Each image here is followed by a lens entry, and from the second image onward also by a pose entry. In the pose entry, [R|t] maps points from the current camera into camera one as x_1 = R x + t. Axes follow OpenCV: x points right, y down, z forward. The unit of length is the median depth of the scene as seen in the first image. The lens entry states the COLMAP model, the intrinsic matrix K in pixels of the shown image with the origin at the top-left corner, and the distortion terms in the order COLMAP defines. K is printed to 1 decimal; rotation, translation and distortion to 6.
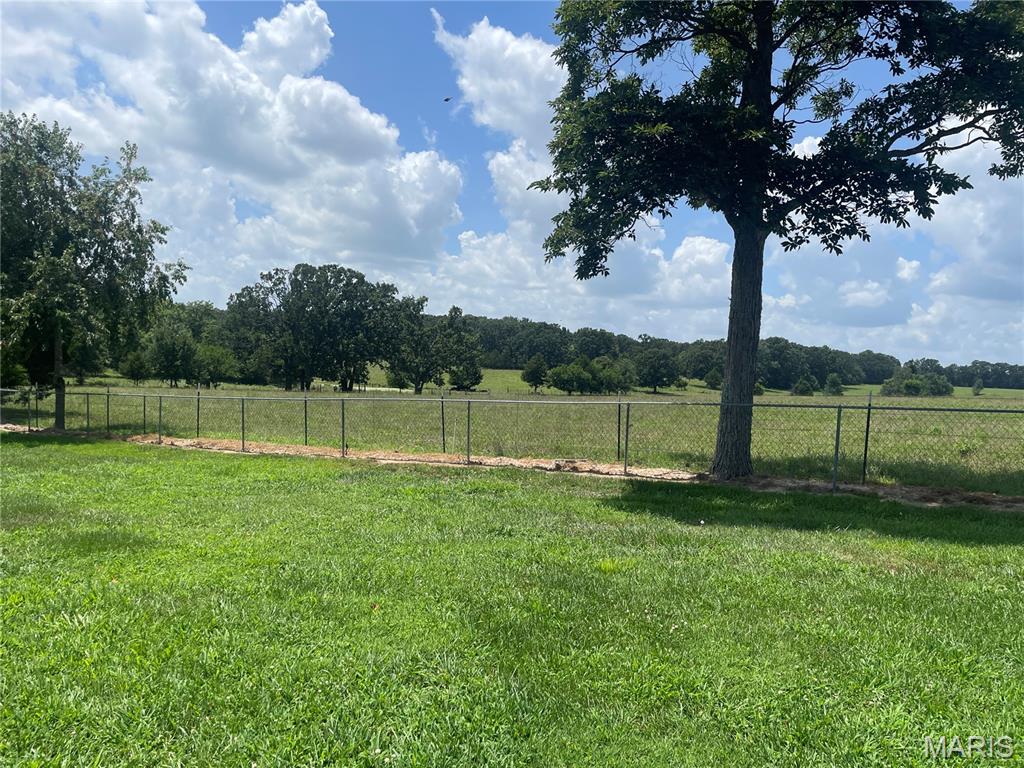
lens RADIAL K [[774.3, 0, 512.5], [0, 774.3, 386.0], [0, 0, 1]] dist [0.090272, -0.116686]
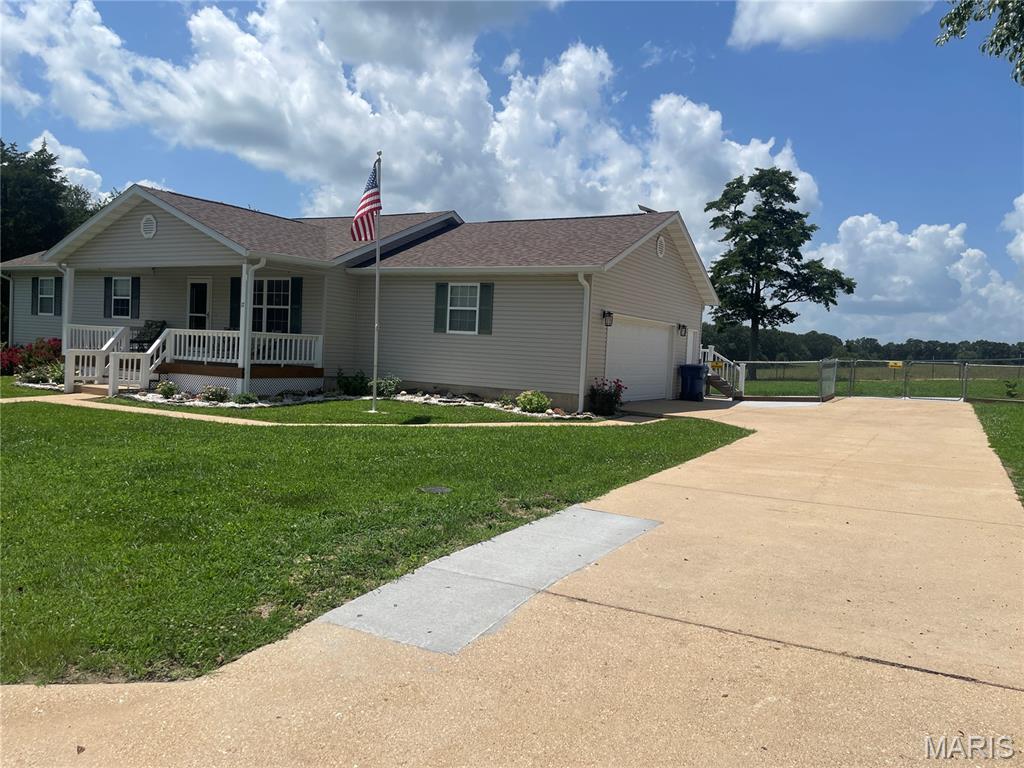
lens RADIAL K [[774.3, 0, 512.2], [0, 774.3, 382.4], [0, 0, 1]] dist [0.090272, -0.116686]
pose [[0.998419, -0.013799, 0.054492, -1.187844], [0.012809, 0.999747, 0.018481, 0.031247], [-0.054733, -0.017754, 0.998343, -3.024289]]
